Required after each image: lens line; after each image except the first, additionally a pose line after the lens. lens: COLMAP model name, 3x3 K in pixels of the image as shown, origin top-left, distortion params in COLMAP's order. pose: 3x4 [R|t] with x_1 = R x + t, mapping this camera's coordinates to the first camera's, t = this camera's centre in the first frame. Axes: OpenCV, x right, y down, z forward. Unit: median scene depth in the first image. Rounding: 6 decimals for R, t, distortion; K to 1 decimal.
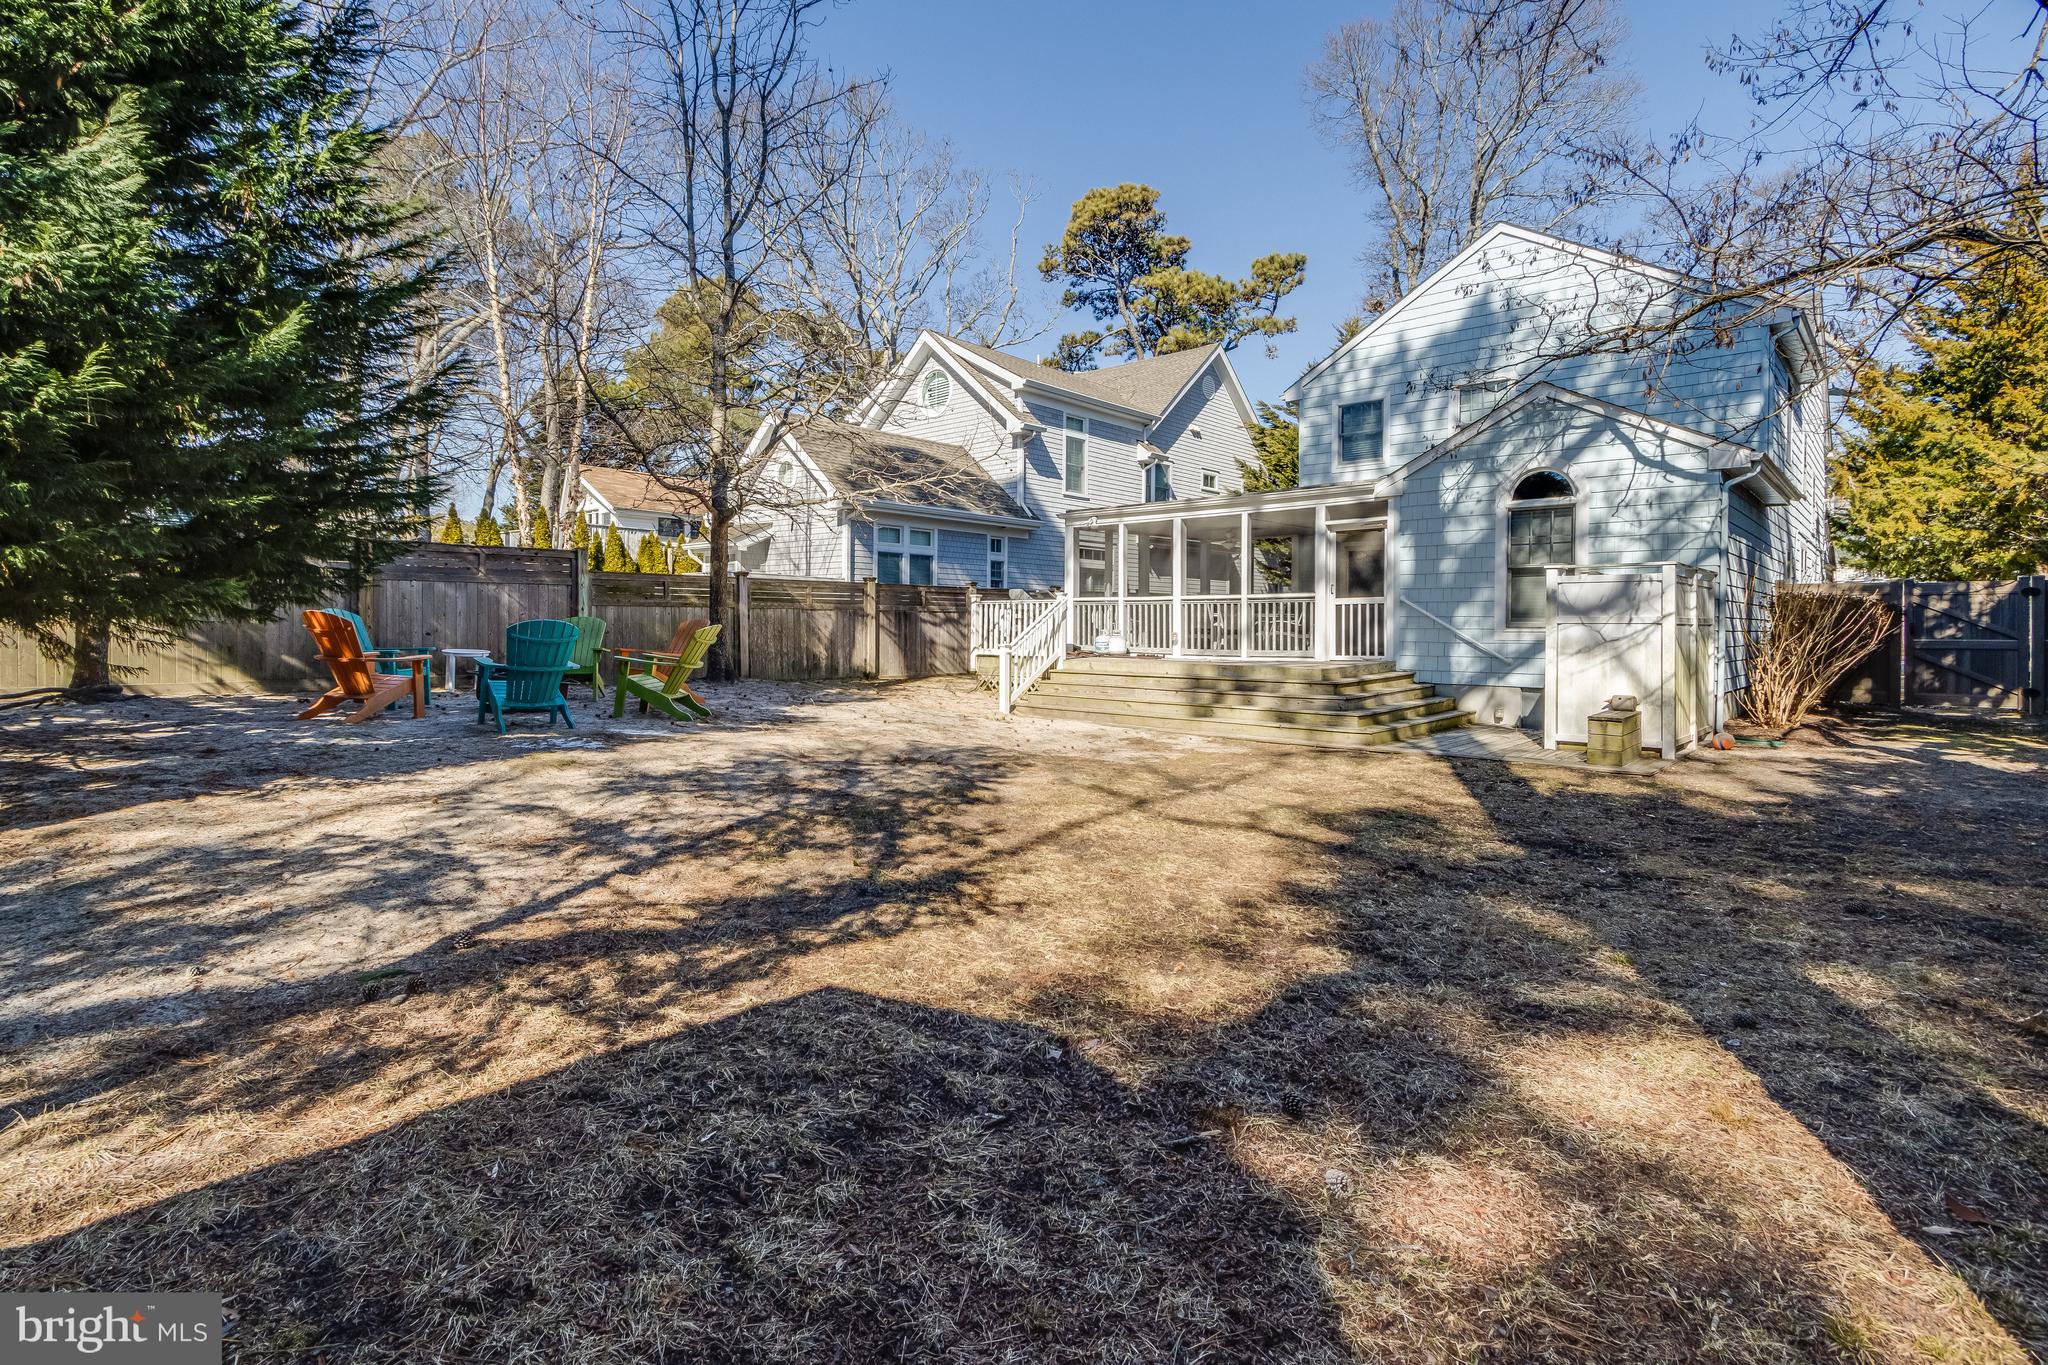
lens RADIAL K [[991.2, 0, 1010.4], [0, 991.2, 642.2], [0, 0, 1]] dist [0.015950, -0.009743]
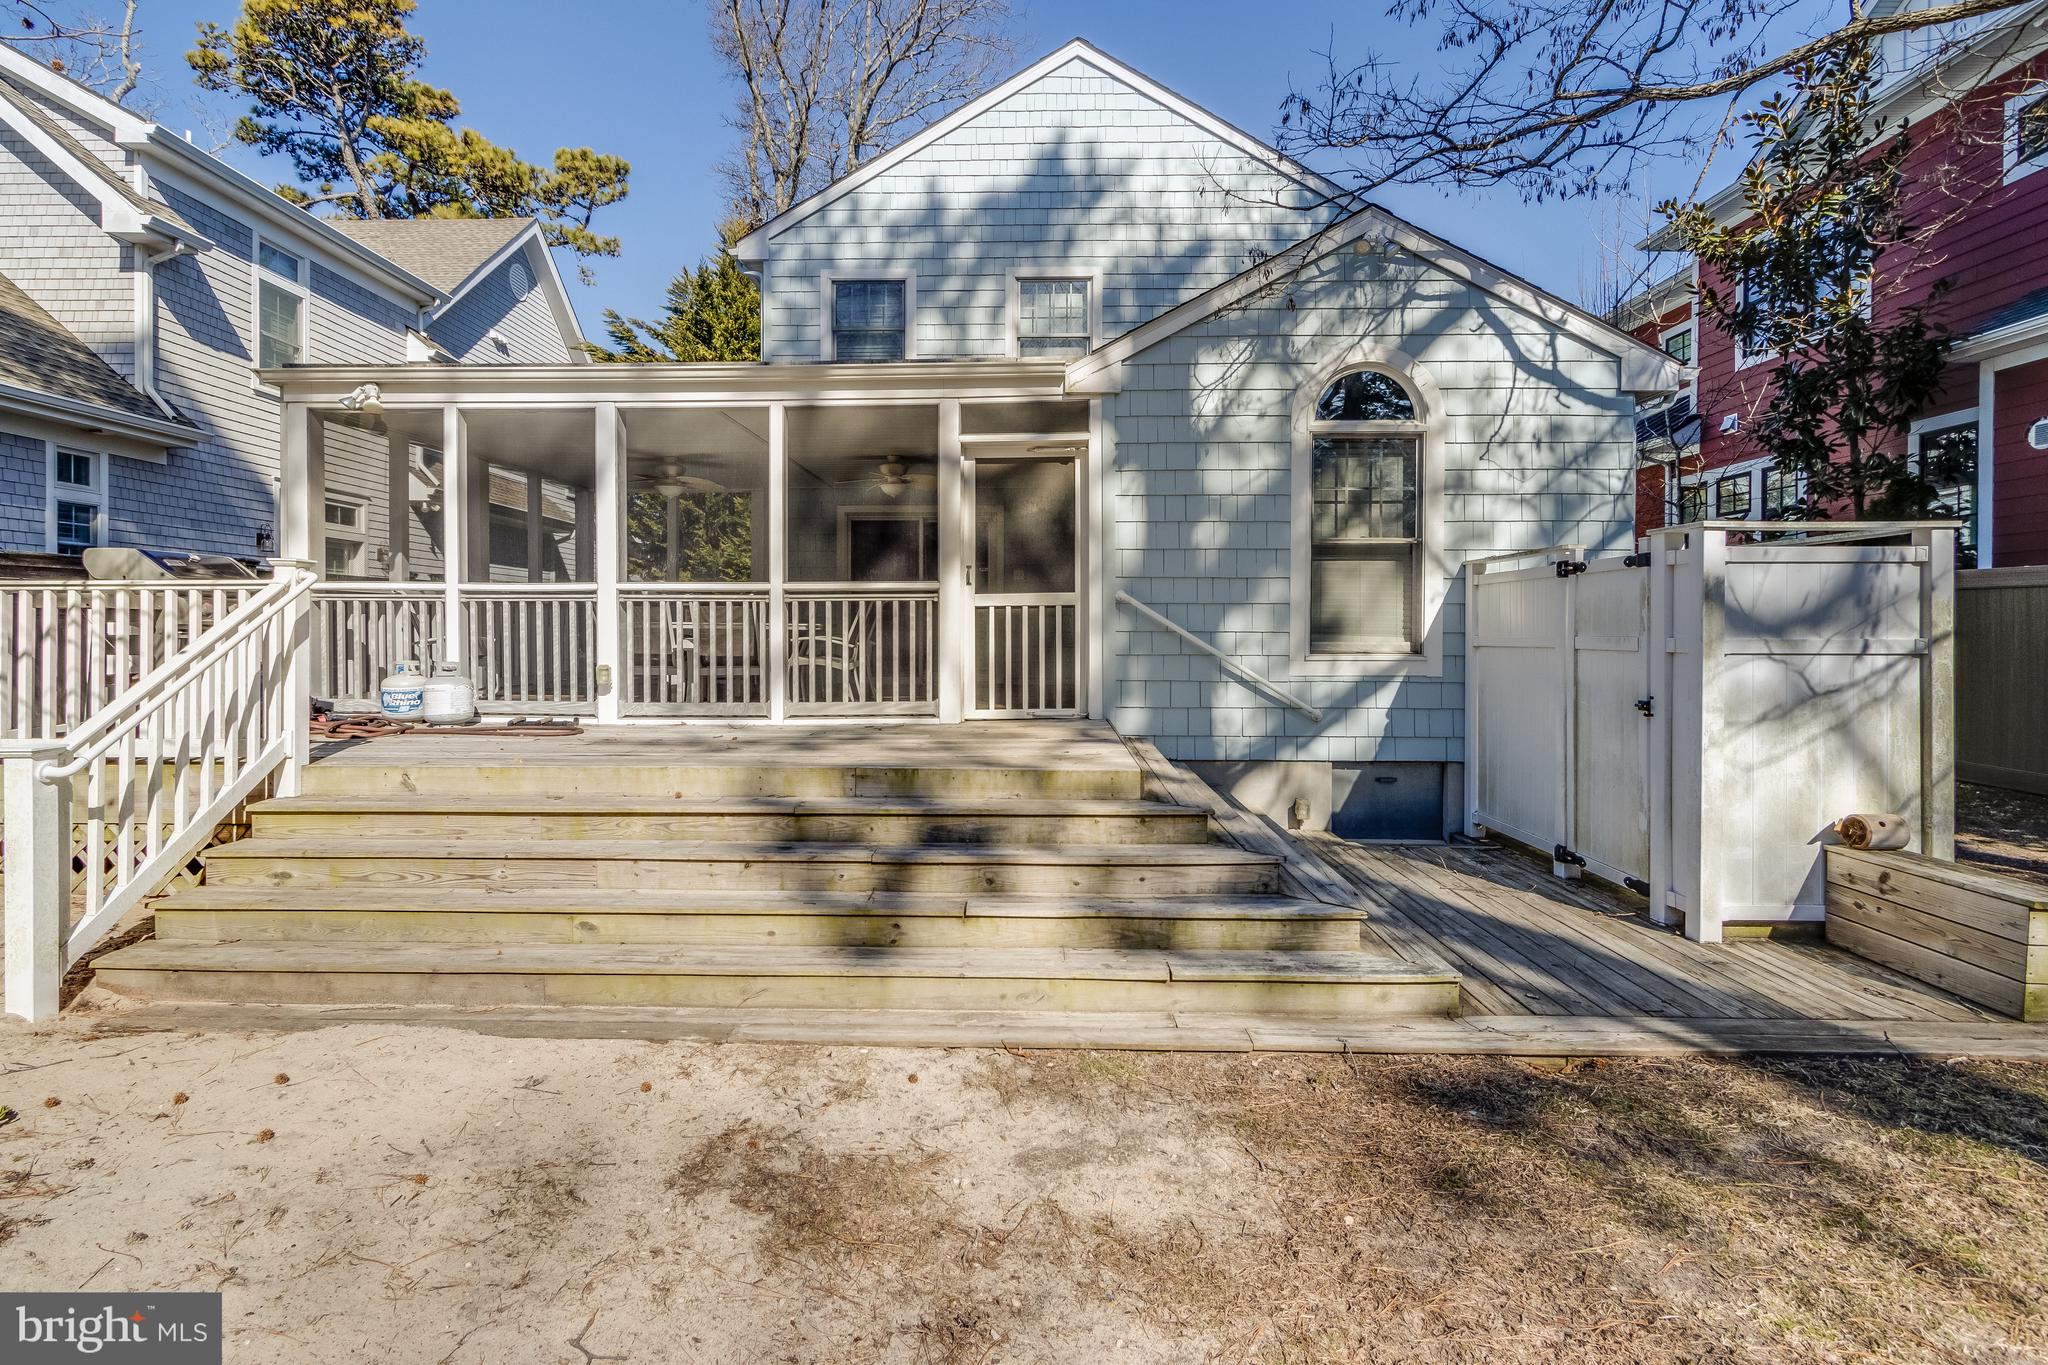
lens RADIAL K [[991.2, 0, 1010.4], [0, 991.2, 642.2], [0, 0, 1]] dist [0.015950, -0.009743]
pose [[0.756113, -0.010452, 0.654358, 0.016239], [0.013268, 0.999912, 0.000639, -0.019444], [-0.654306, 0.008199, 0.756185, 0.590900]]
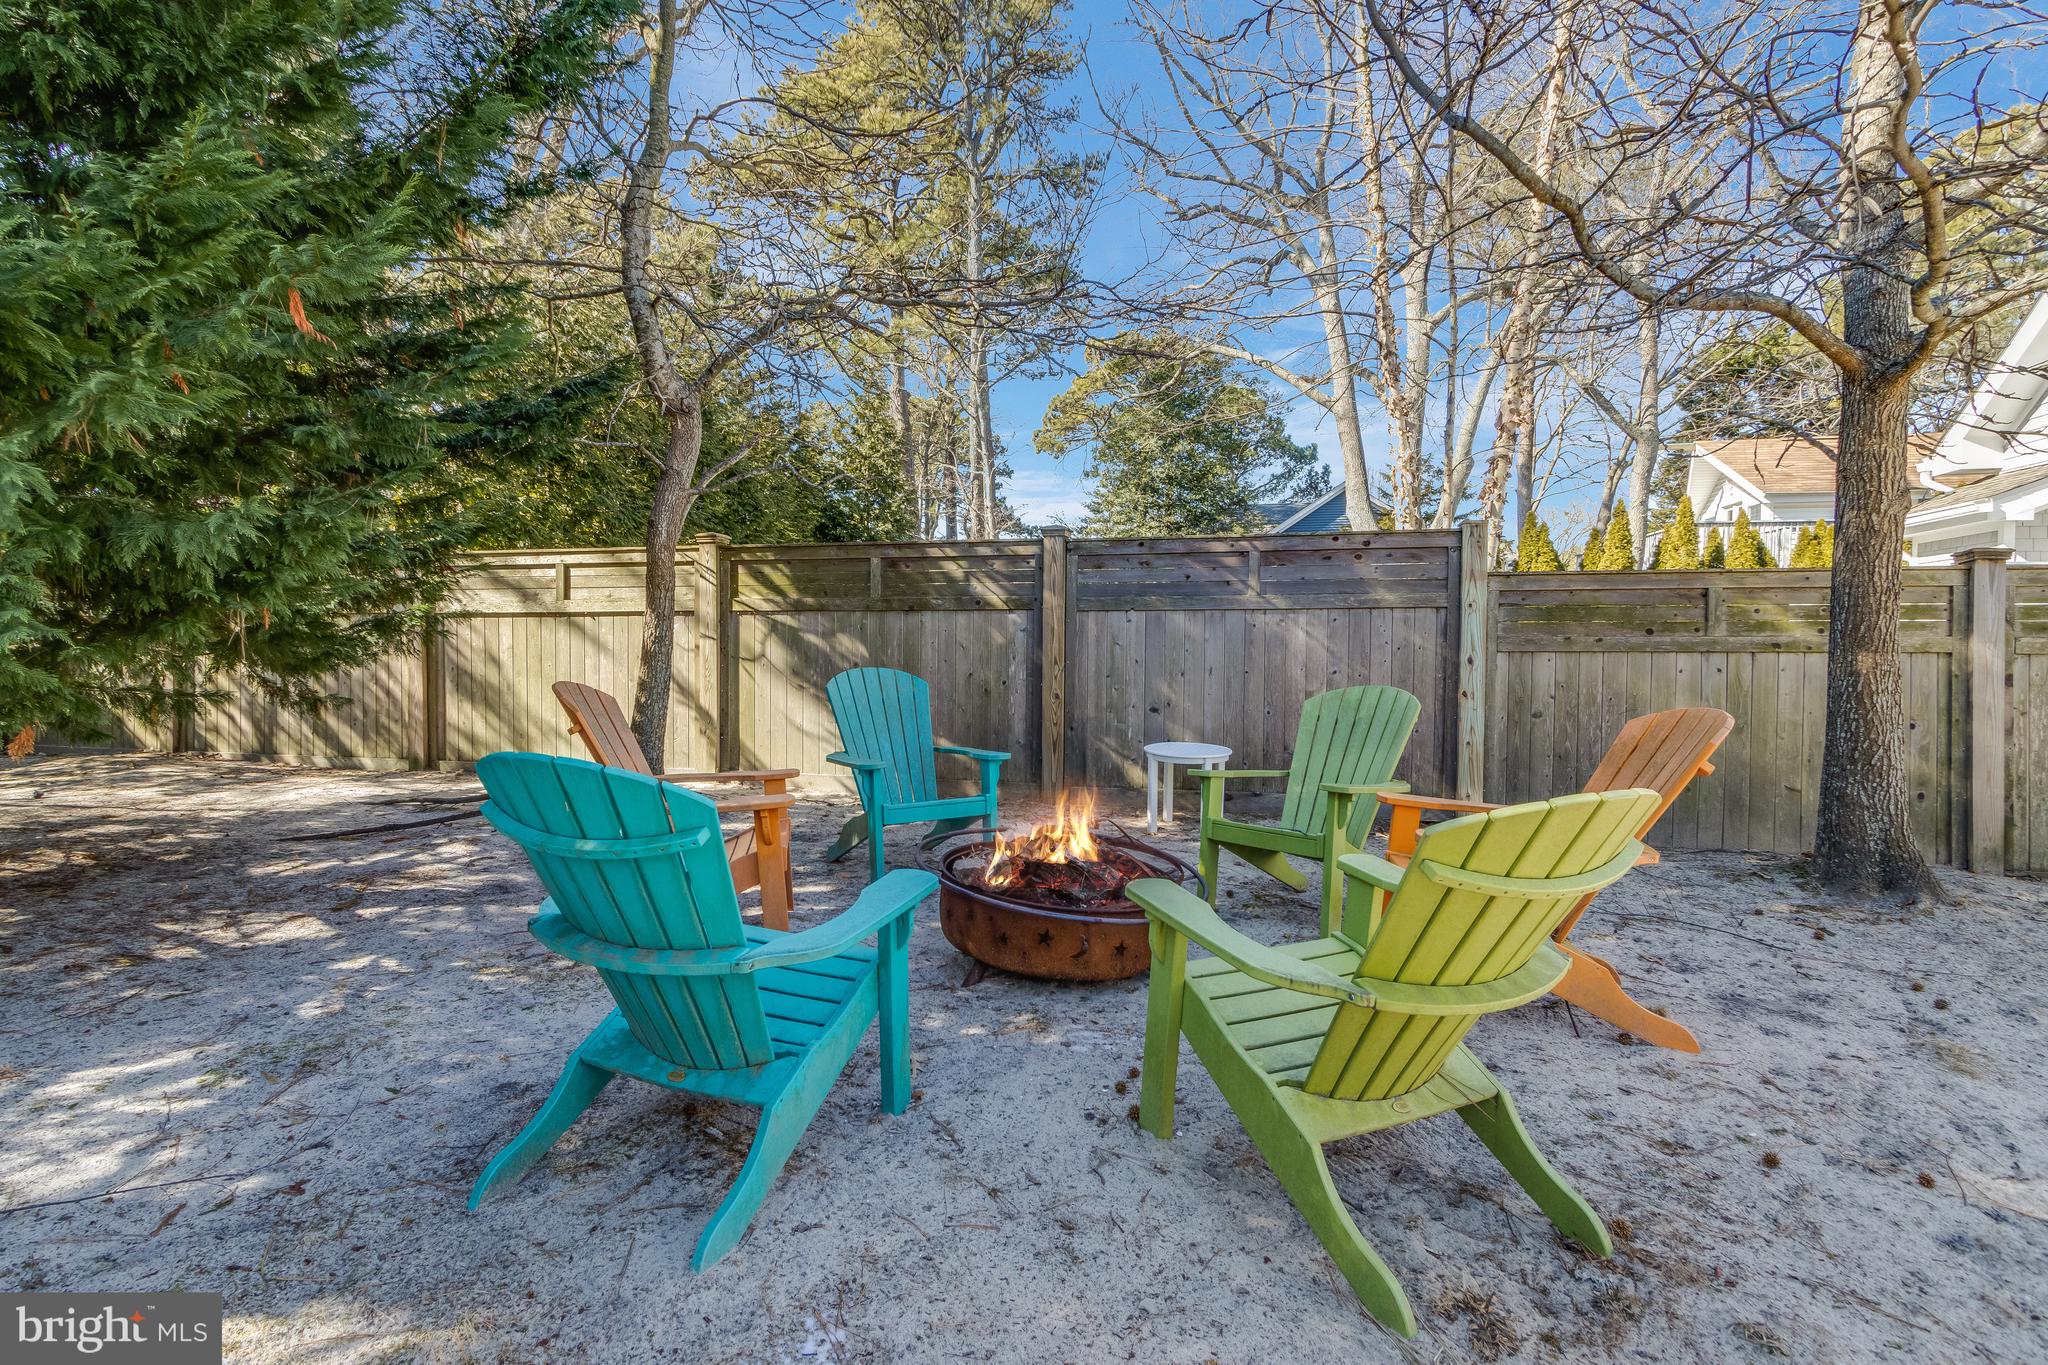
lens RADIAL K [[991.2, 0, 1010.4], [0, 991.2, 642.2], [0, 0, 1]] dist [0.015950, -0.009743]
pose [[0.480699, -0.014364, -0.876768, -0.129578], [-0.018103, 0.999490, -0.026300, -0.023439], [0.876699, 0.028515, 0.480194, 0.544441]]
